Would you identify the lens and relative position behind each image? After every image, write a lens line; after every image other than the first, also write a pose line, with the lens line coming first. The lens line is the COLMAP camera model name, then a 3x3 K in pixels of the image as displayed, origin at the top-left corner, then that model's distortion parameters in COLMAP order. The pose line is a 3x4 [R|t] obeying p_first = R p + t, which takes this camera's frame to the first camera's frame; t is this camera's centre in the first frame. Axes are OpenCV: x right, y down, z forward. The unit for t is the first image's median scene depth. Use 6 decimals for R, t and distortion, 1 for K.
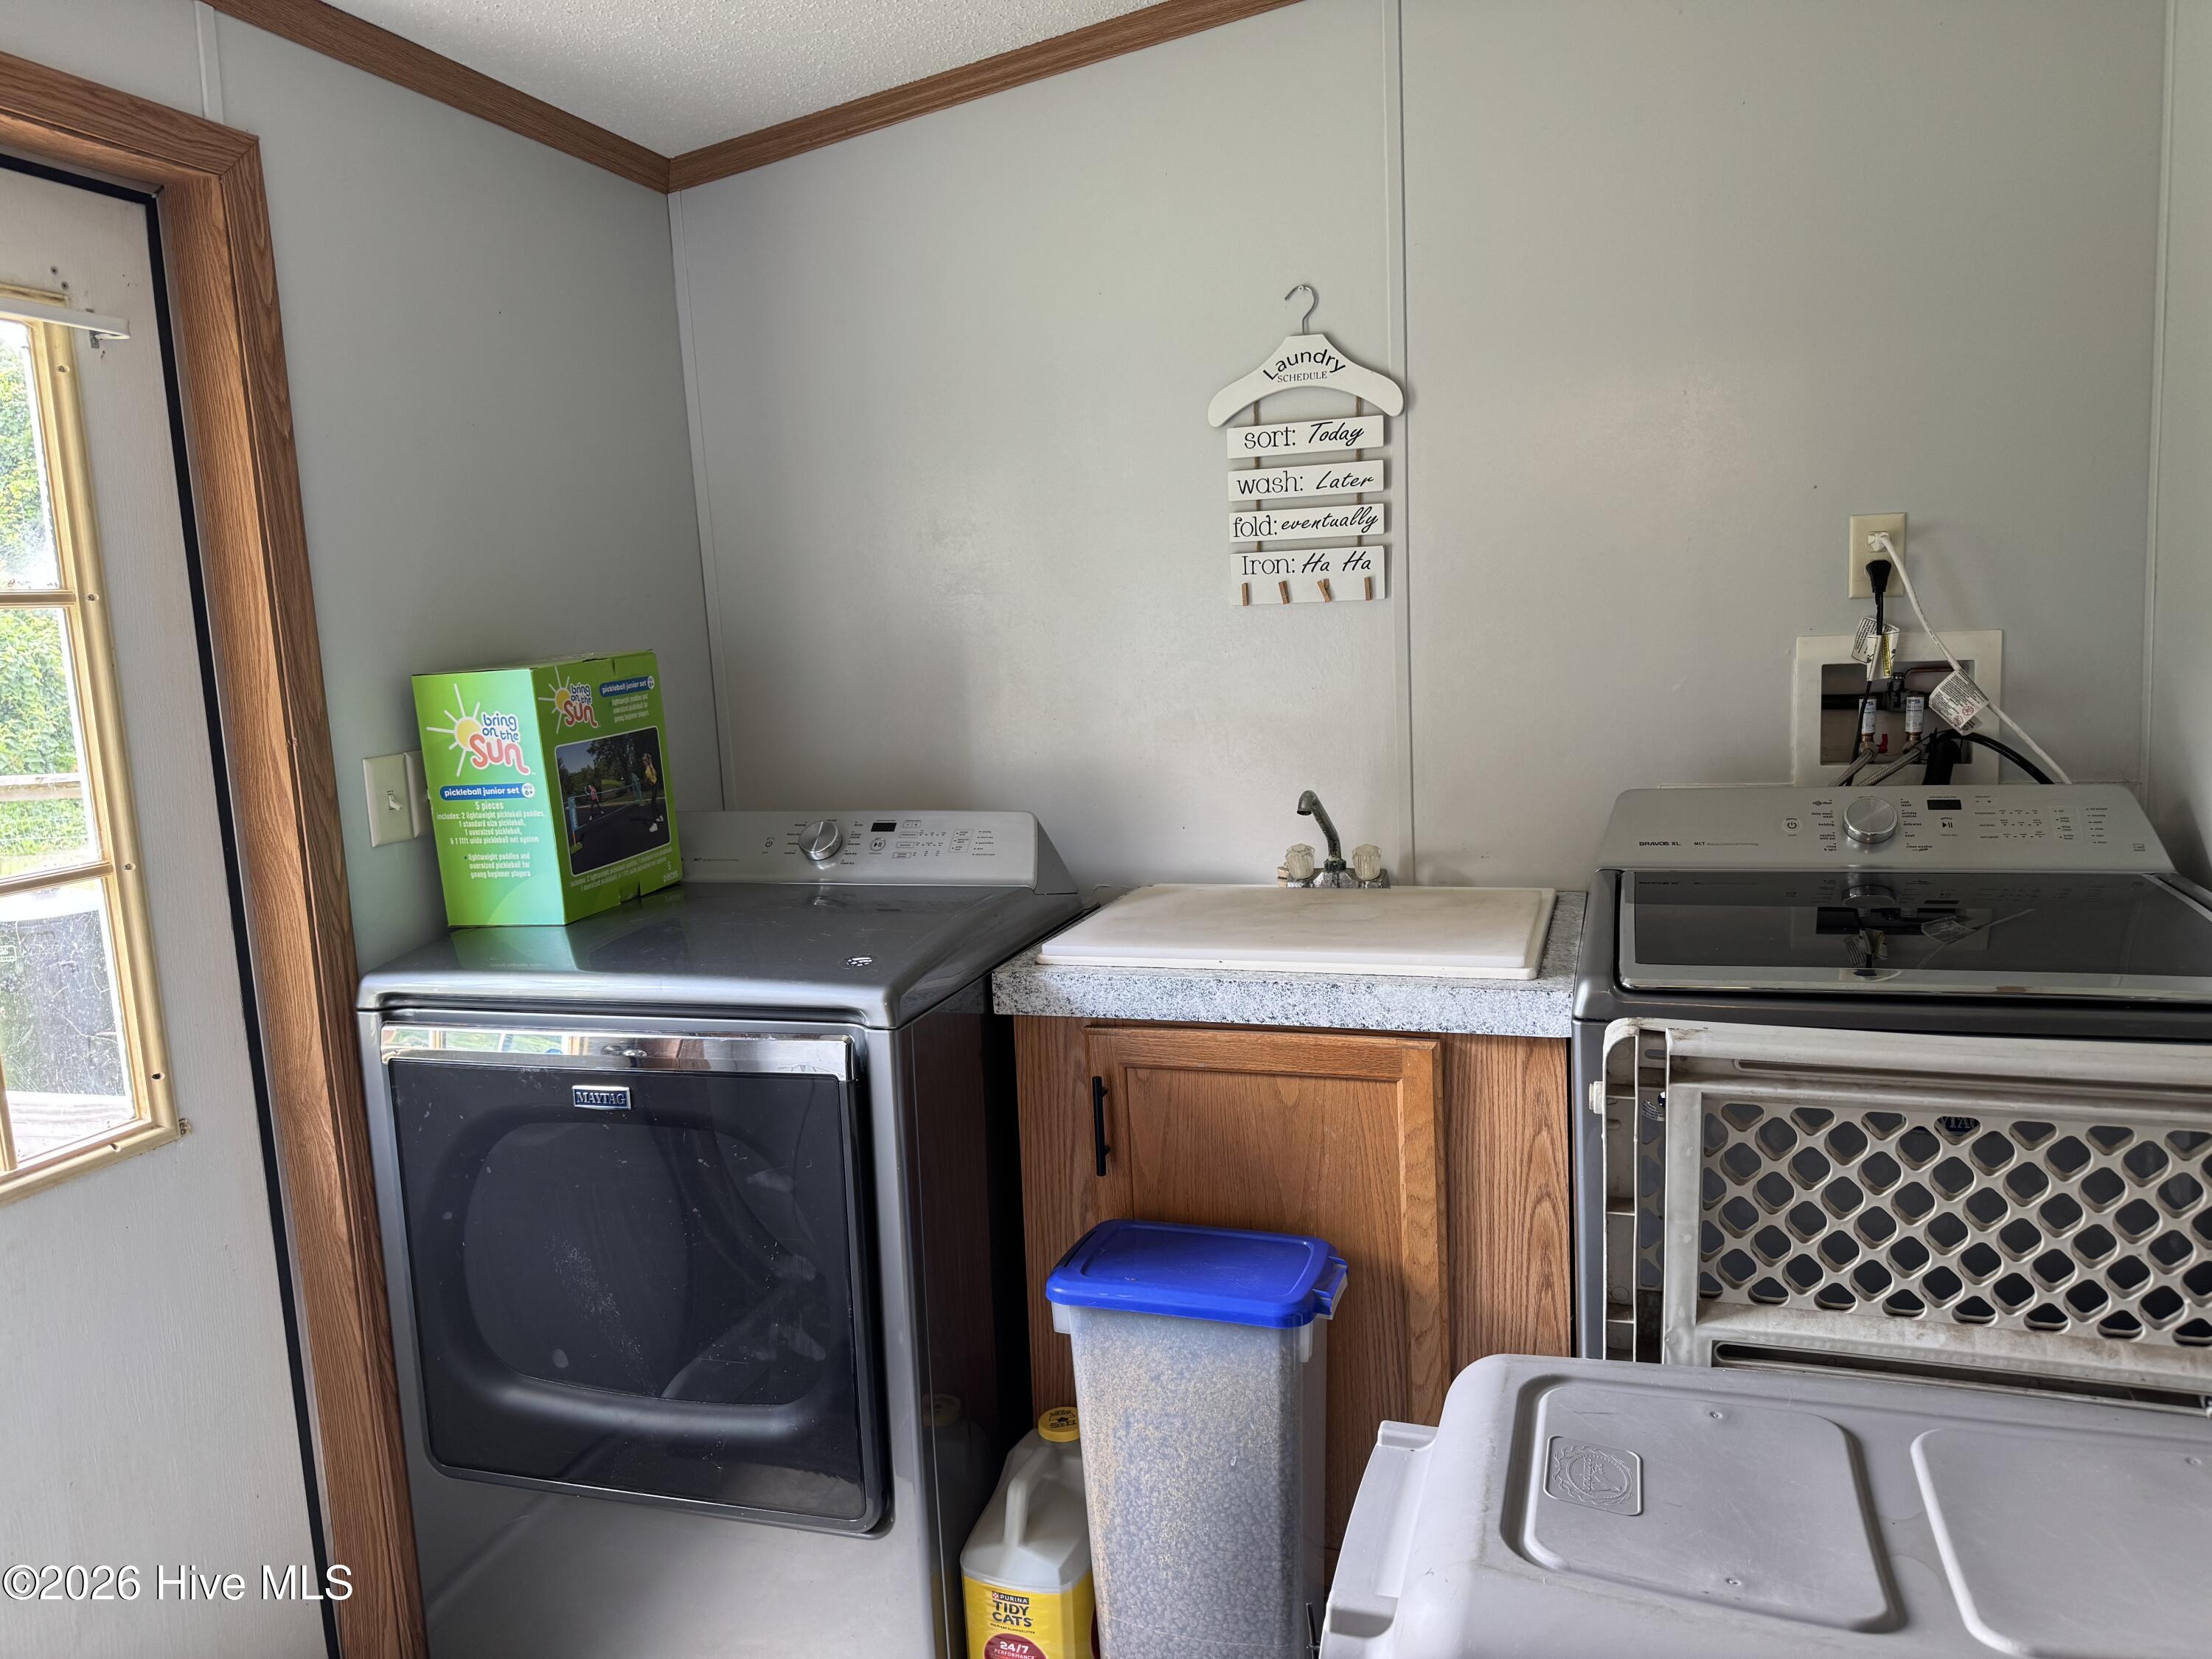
lens RADIAL K [[1565.7, 0, 1101.7], [0, 1565.7, 825.4], [0, 0, 1]] dist [0.037807, -0.045492]
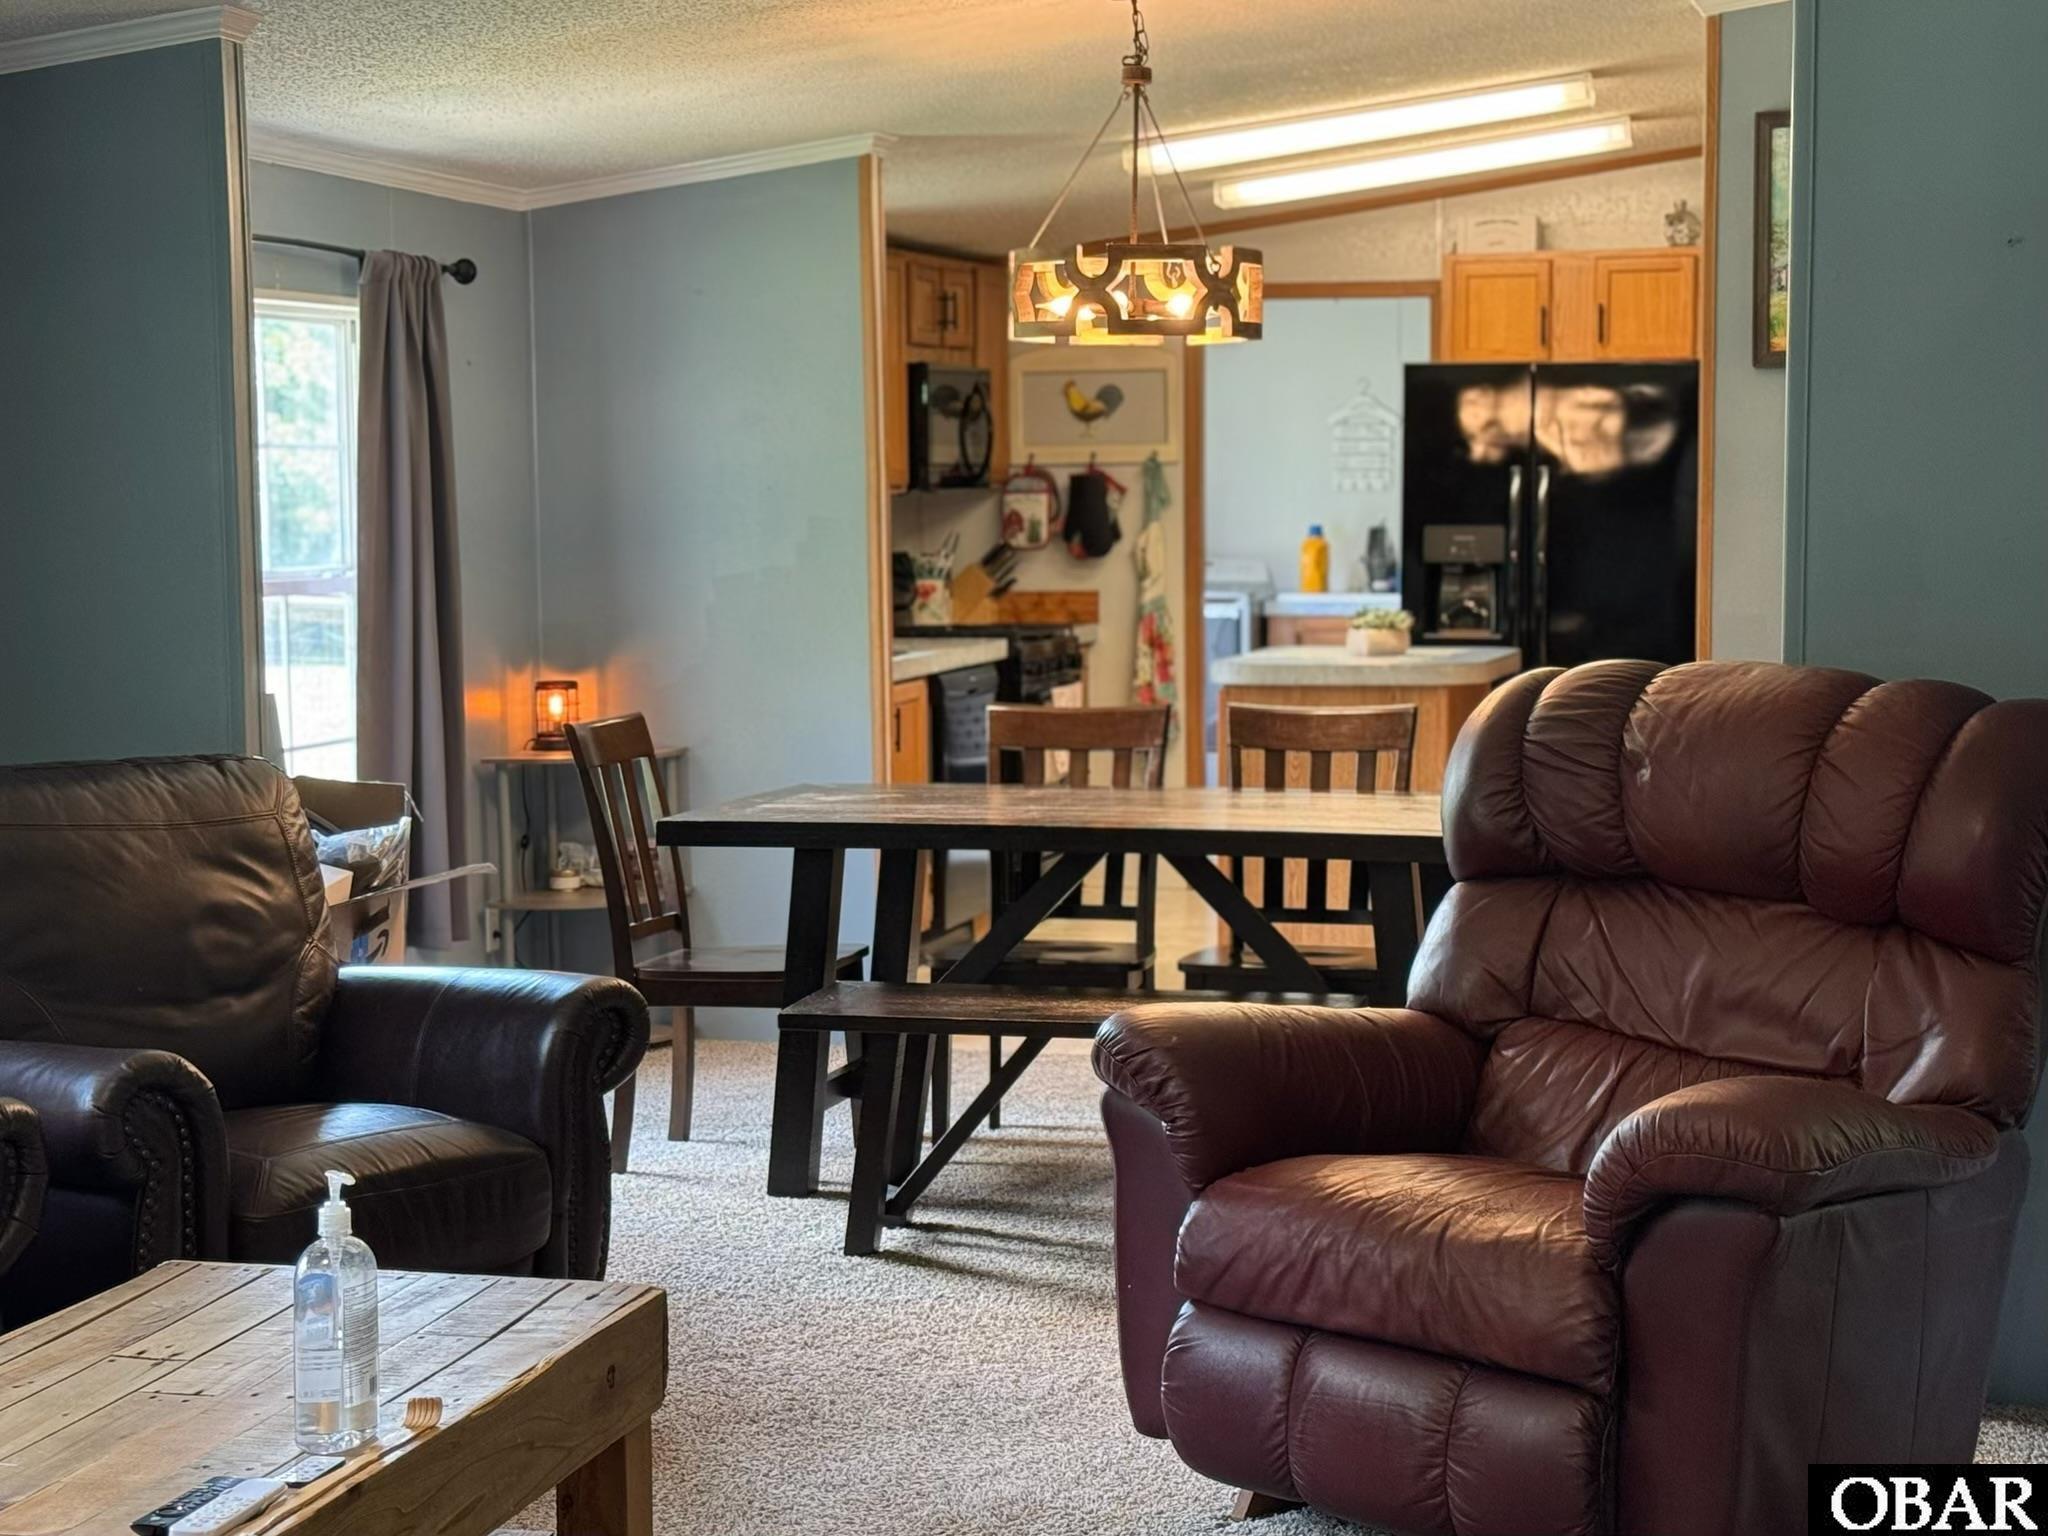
lens RADIAL K [[3522.6, 0, 1025.1], [0, 3522.6, 770.0], [0, 0, 1]] dist [0.023401, 0.000000]
pose [[0.997317, 0.024929, 0.068827, -0.873627], [-0.020495, 0.997715, -0.064387, 0.757413], [-0.070275, 0.062804, 0.995549, -5.083634]]
